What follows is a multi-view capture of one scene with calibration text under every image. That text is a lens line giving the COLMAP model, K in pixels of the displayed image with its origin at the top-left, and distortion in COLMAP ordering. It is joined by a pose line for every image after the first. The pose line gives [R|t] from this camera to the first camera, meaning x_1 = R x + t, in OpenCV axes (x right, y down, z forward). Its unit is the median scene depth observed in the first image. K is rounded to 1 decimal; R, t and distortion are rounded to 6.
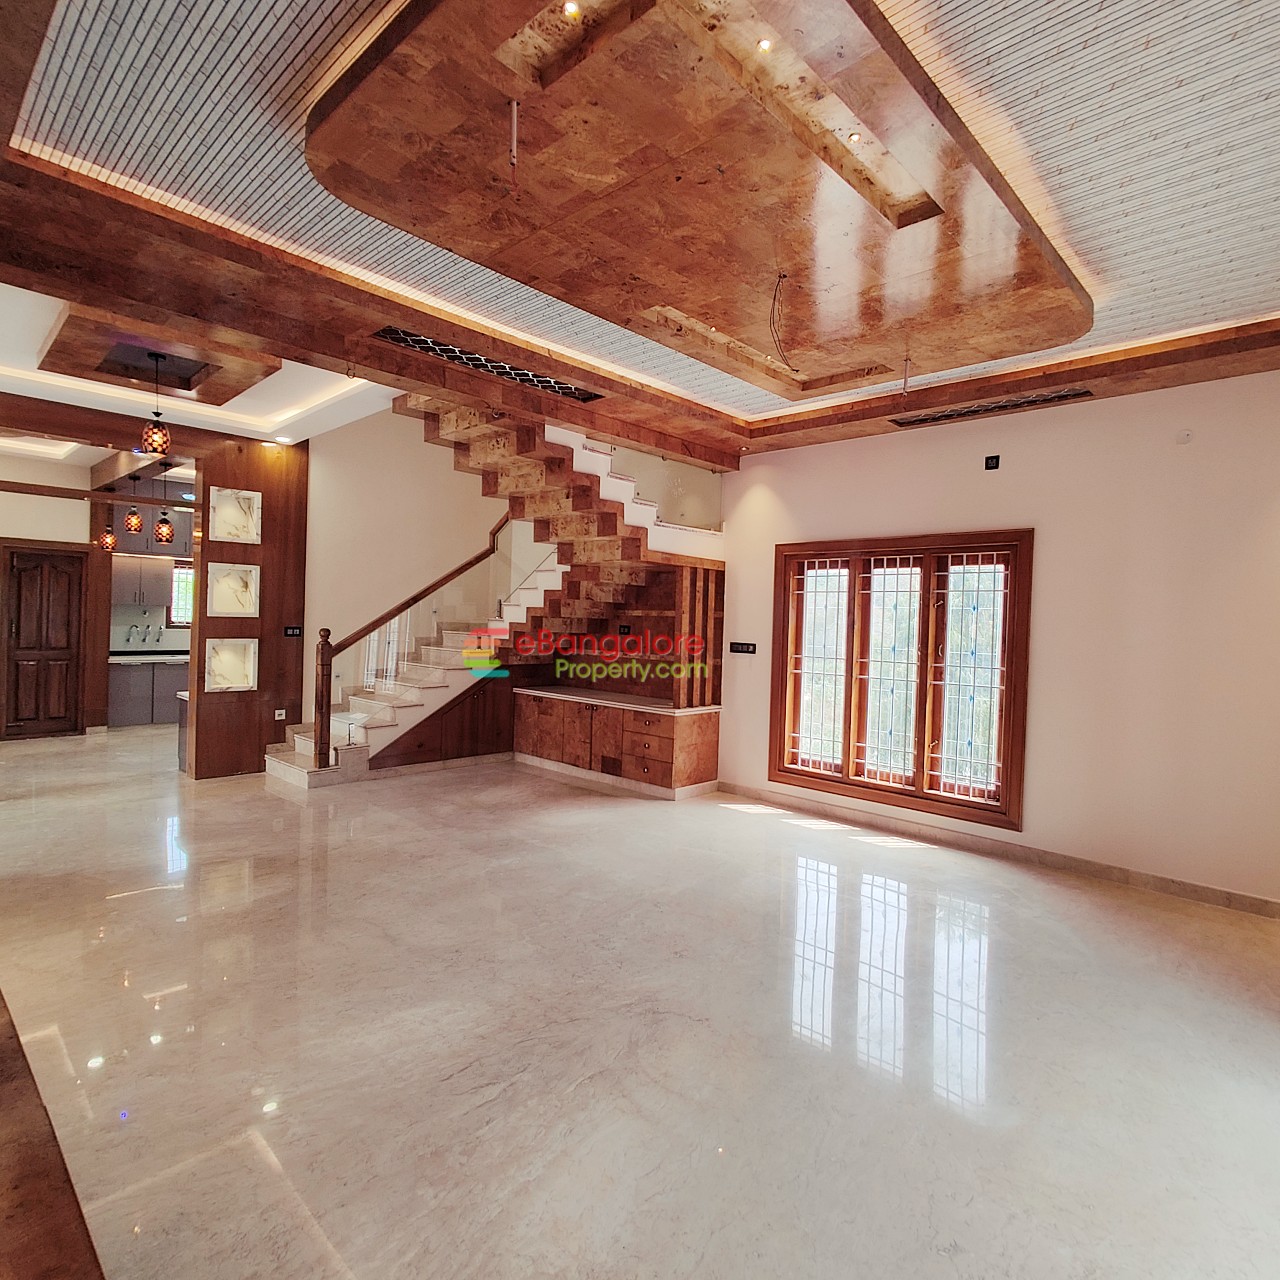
lens RADIAL K [[742.3, 0, 644.1], [0, 742.3, 633.0], [0, 0, 1]] dist [0.002738, 0.000122]
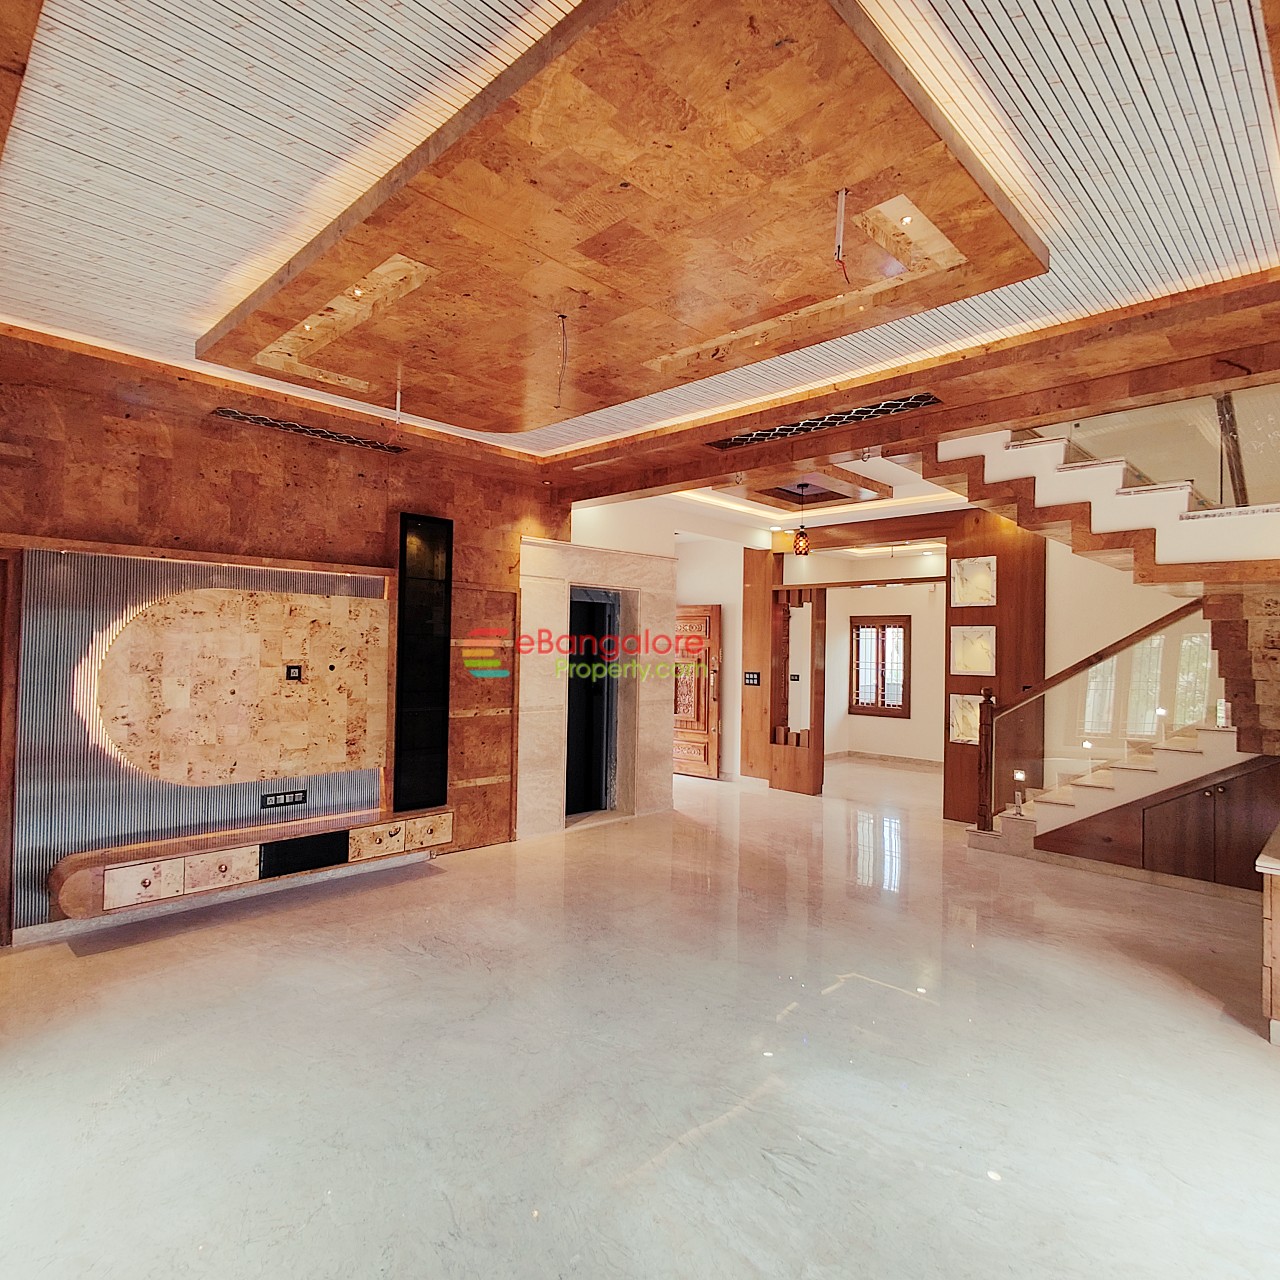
lens RADIAL K [[758.1, 0, 658.7], [0, 758.1, 637.1], [0, 0, 1]] dist [-0.001508, -0.000286]
pose [[-0.007491, -0.043776, -0.999013, 0.754032], [-0.035500, 0.998423, -0.043484, -0.017624], [0.999342, 0.035139, -0.009033, 0.752675]]
